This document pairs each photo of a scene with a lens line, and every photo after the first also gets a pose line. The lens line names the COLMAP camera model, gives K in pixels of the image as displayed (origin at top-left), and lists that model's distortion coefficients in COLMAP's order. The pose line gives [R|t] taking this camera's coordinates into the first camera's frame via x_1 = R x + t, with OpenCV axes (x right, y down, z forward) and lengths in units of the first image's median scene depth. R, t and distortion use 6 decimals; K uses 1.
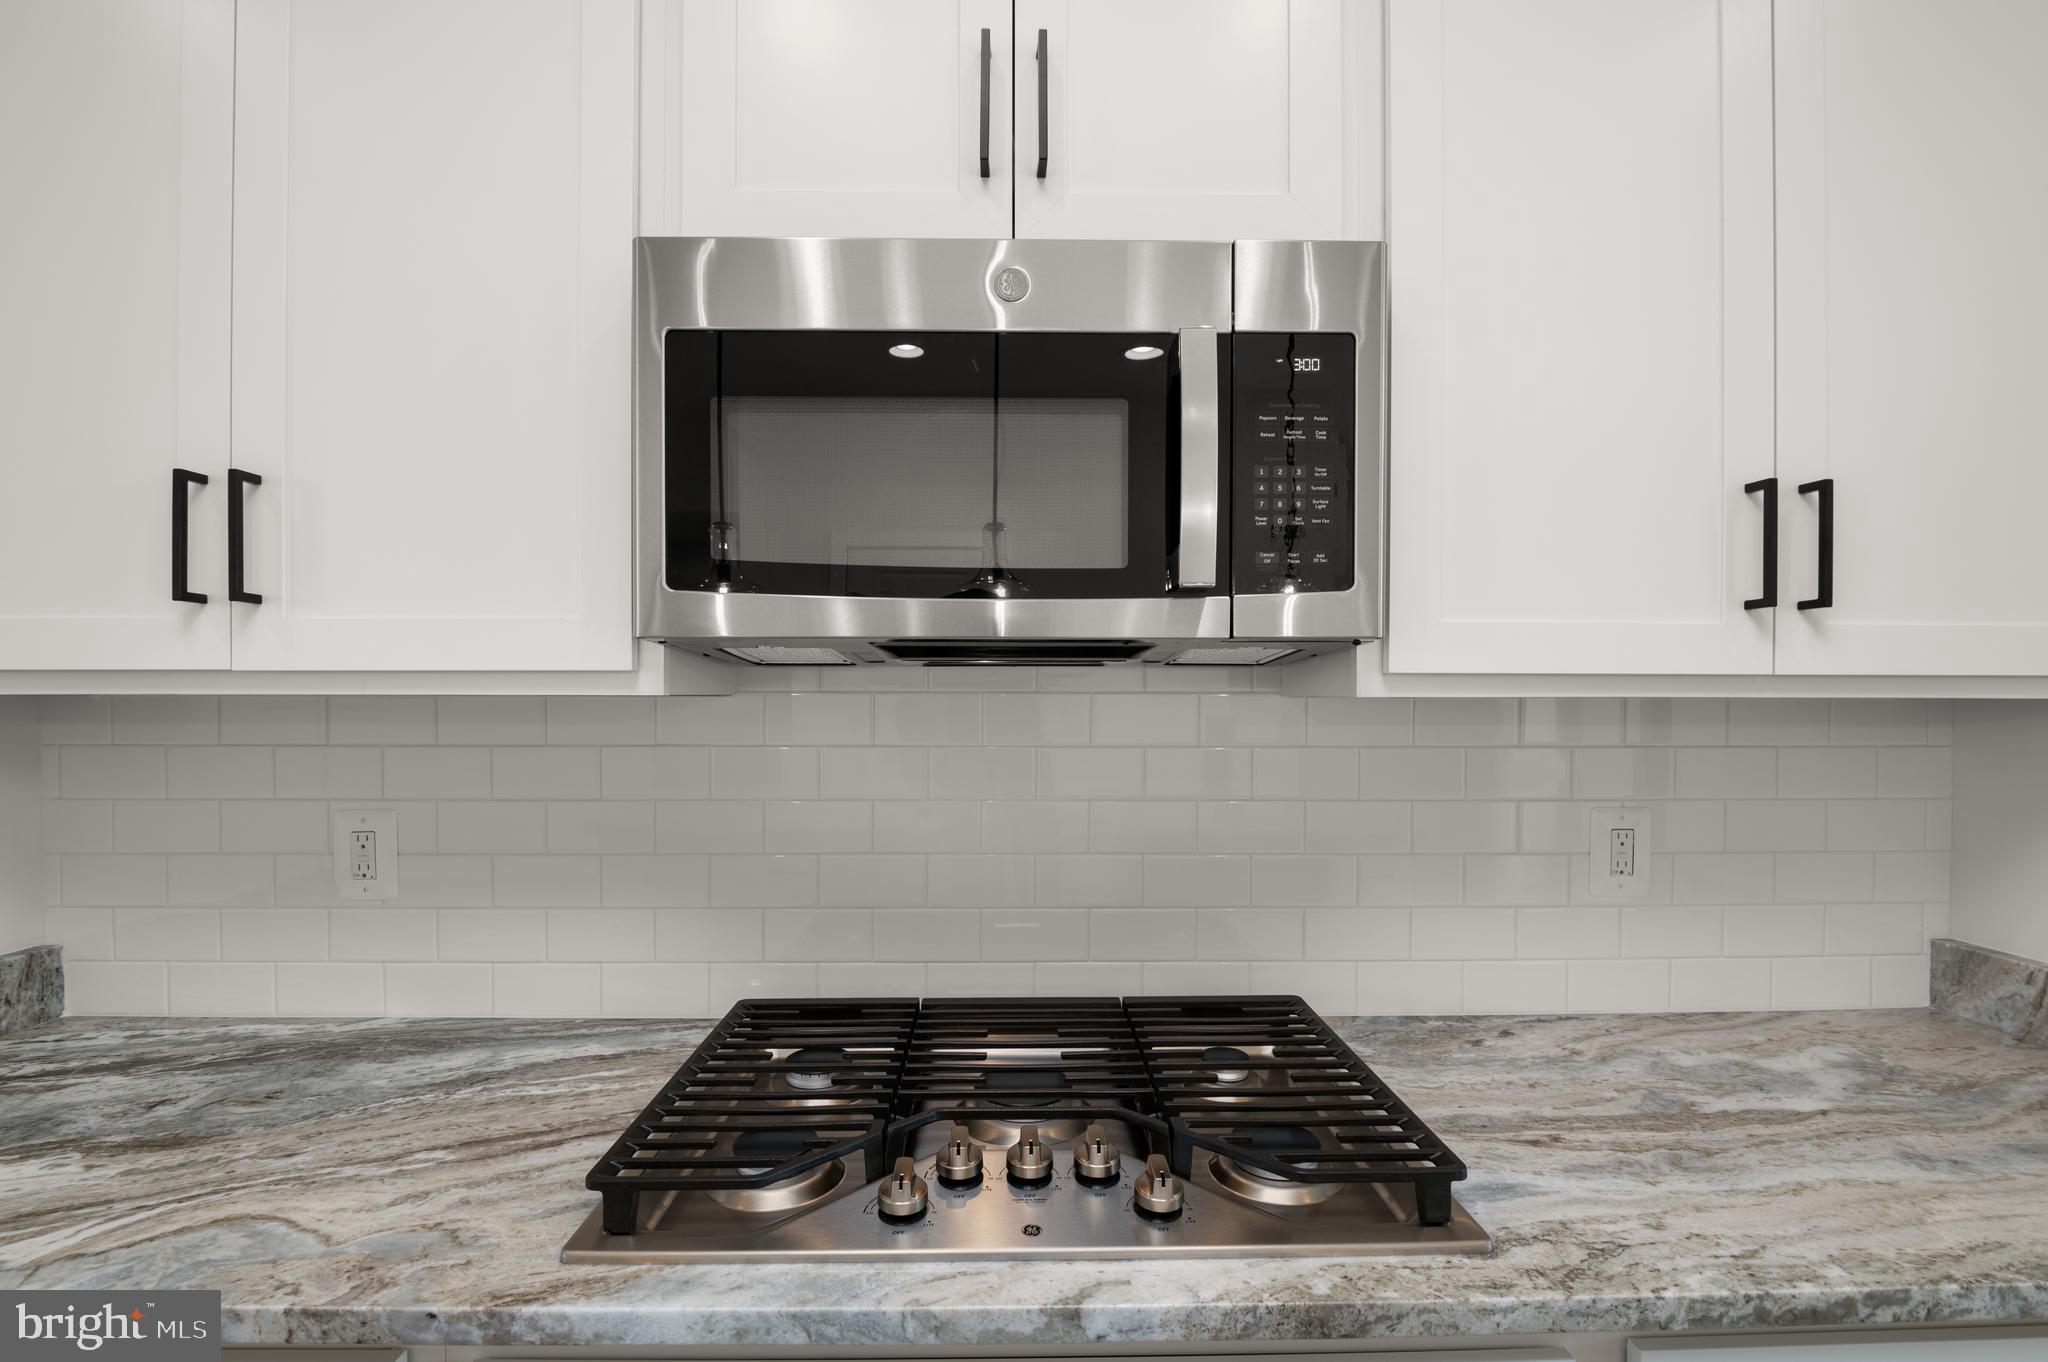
lens RADIAL K [[909.0, 0, 1028.8], [0, 909.0, 706.3], [0, 0, 1]] dist [-0.000376, -0.007315]
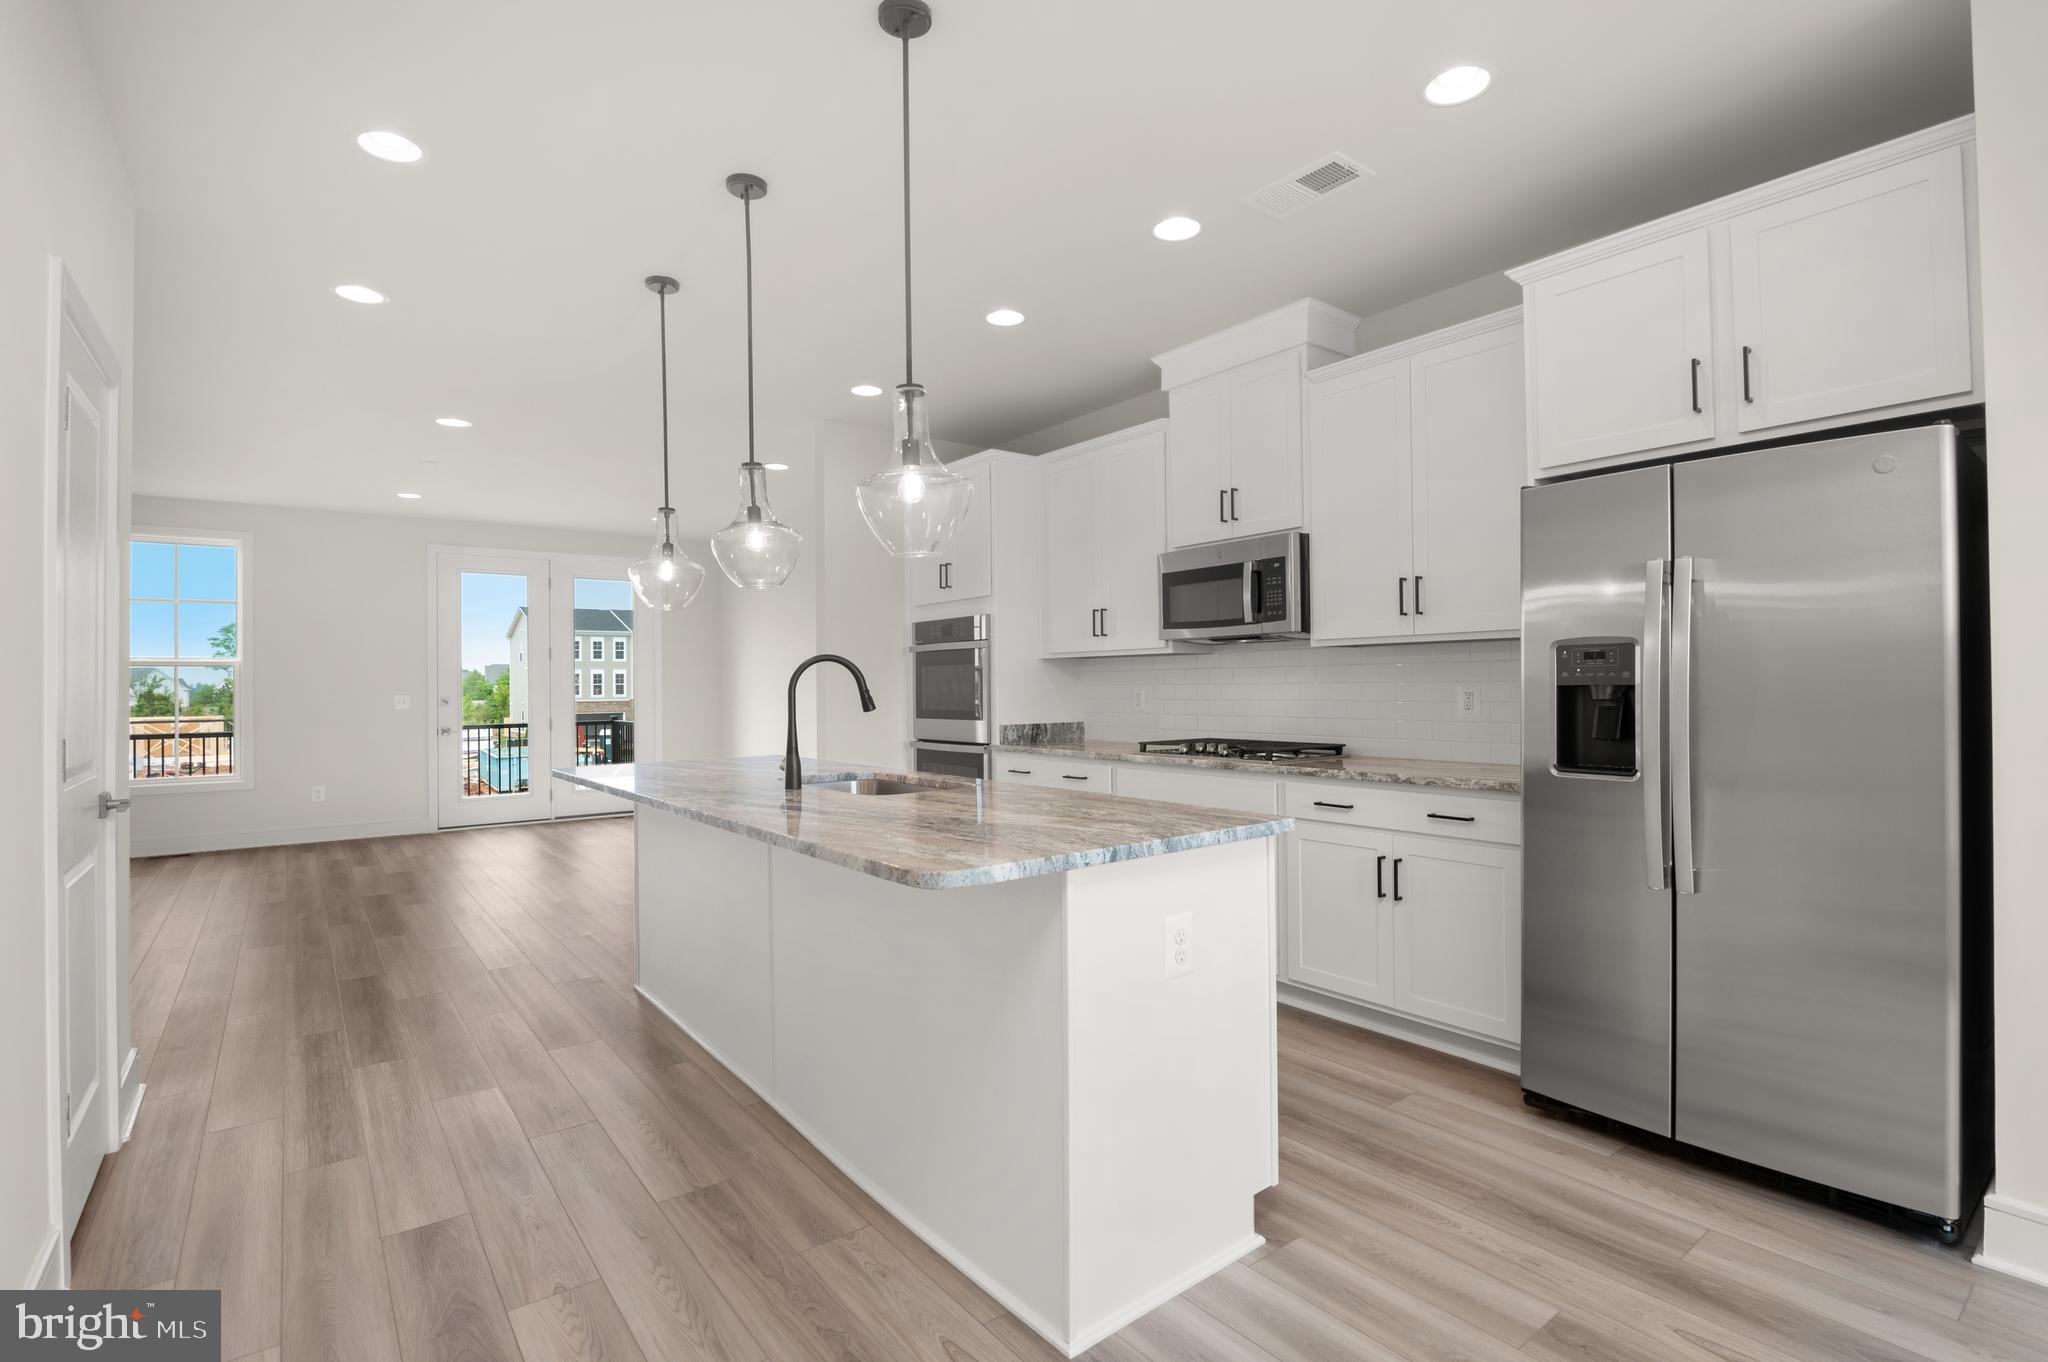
lens RADIAL K [[959.0, 0, 1024.9], [0, 959.0, 673.5], [0, 0, 1]] dist [-0.000588, -0.009927]
pose [[0.593852, -0.017398, -0.804386, 3.002898], [0.010875, 0.999848, -0.013597, 0.149429], [0.804501, -0.000673, 0.593951, -2.379764]]
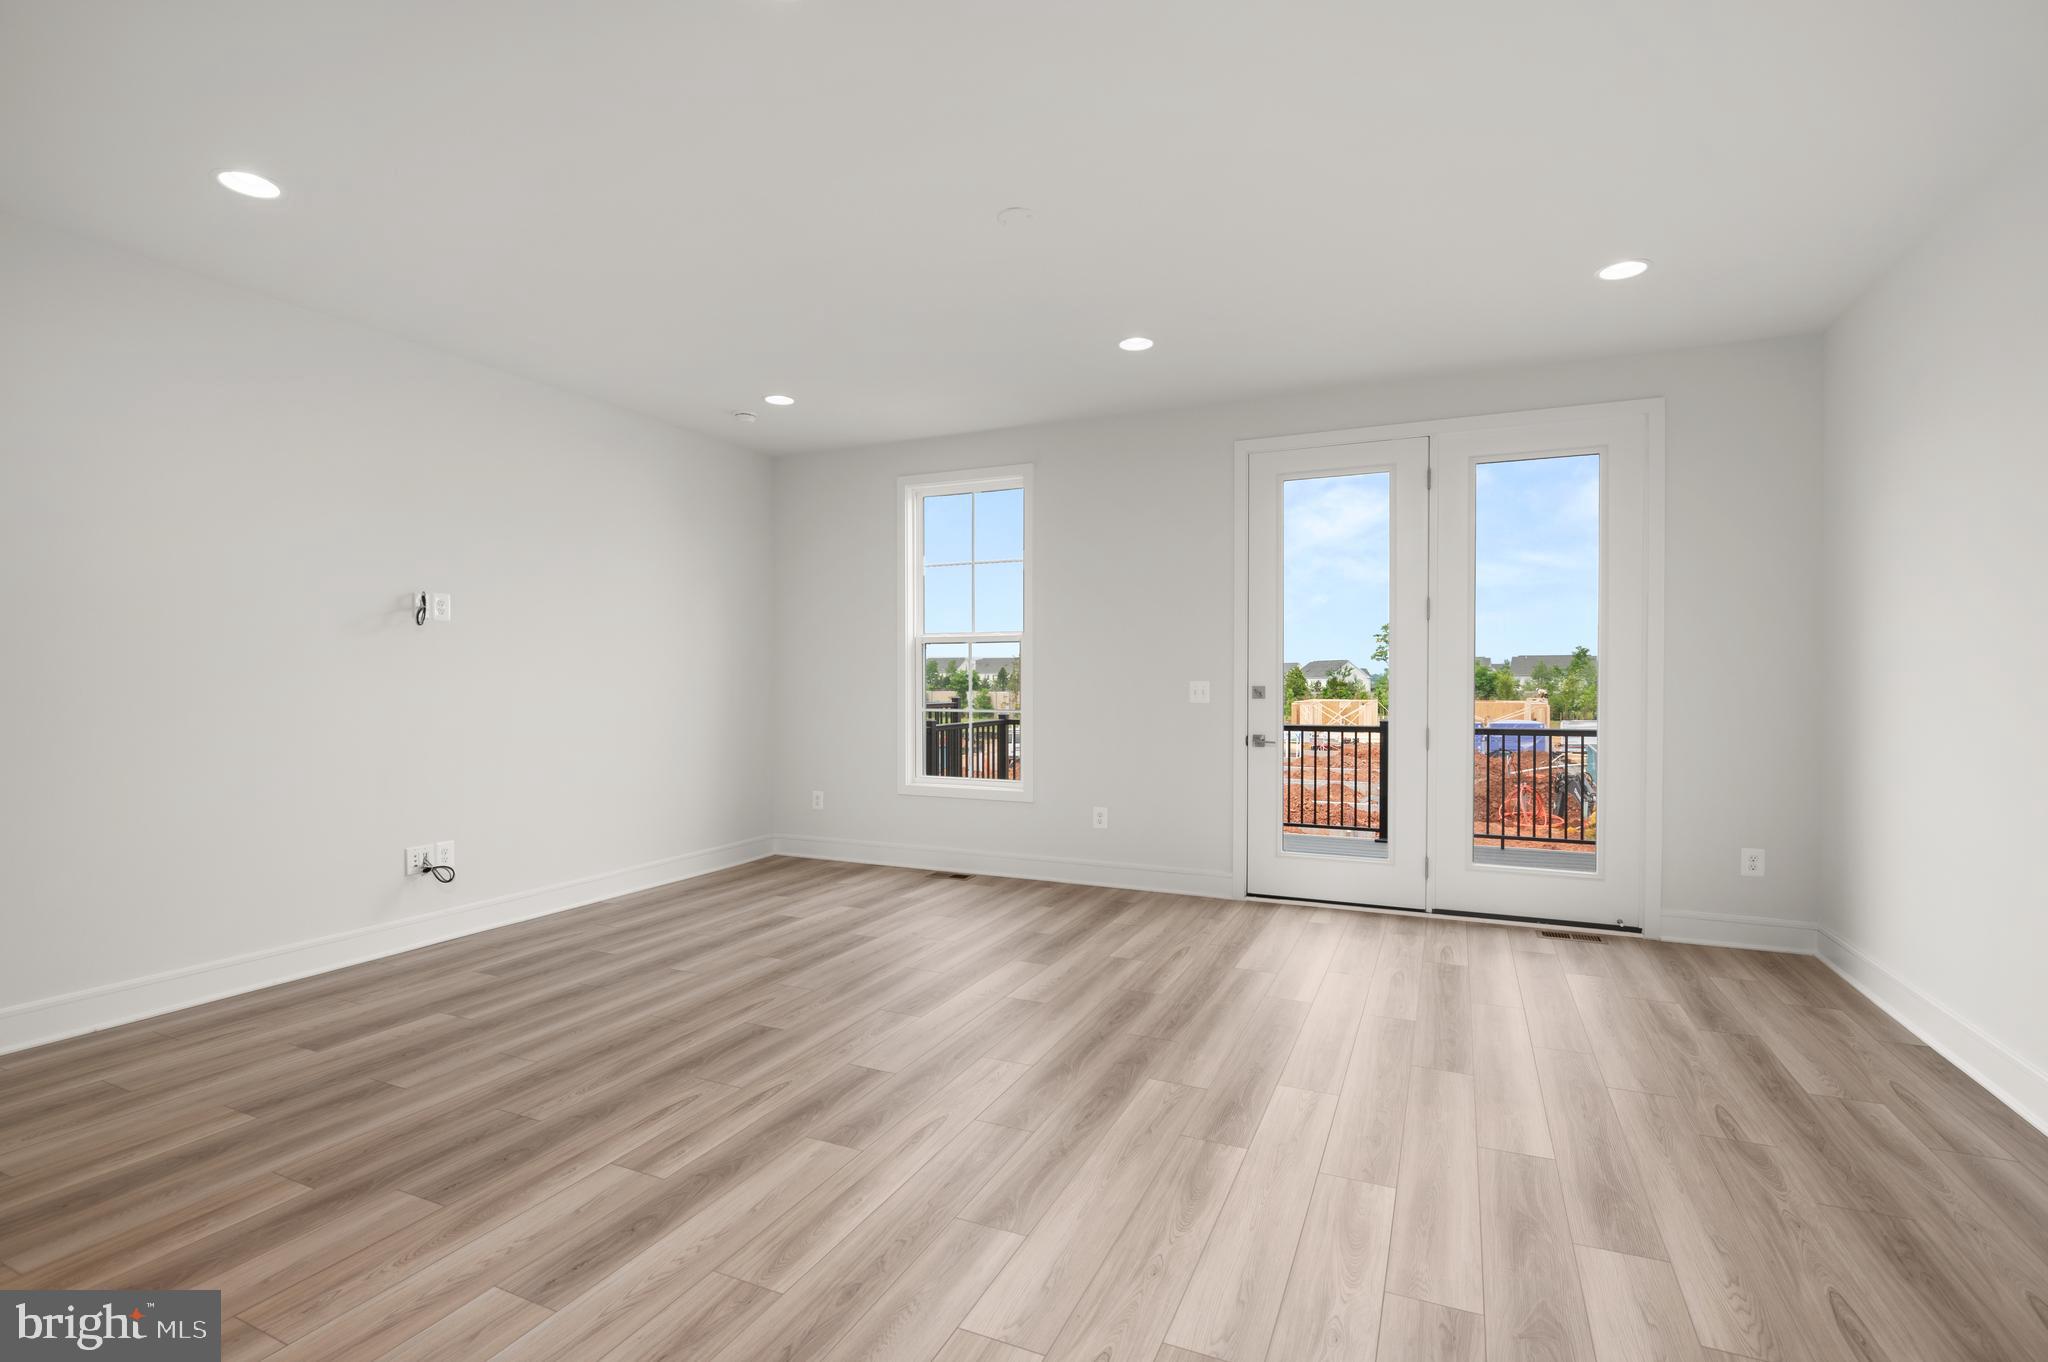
lens RADIAL K [[943.5, 0, 1023.7], [0, 943.5, 703.9], [0, 0, 1]] dist [-0.001514, -0.010644]
pose [[-0.431790, 0.020281, -0.901746, -1.972906], [-0.003419, 0.999703, 0.024122, 0.168103], [0.901968, 0.013498, -0.431593, -0.251924]]
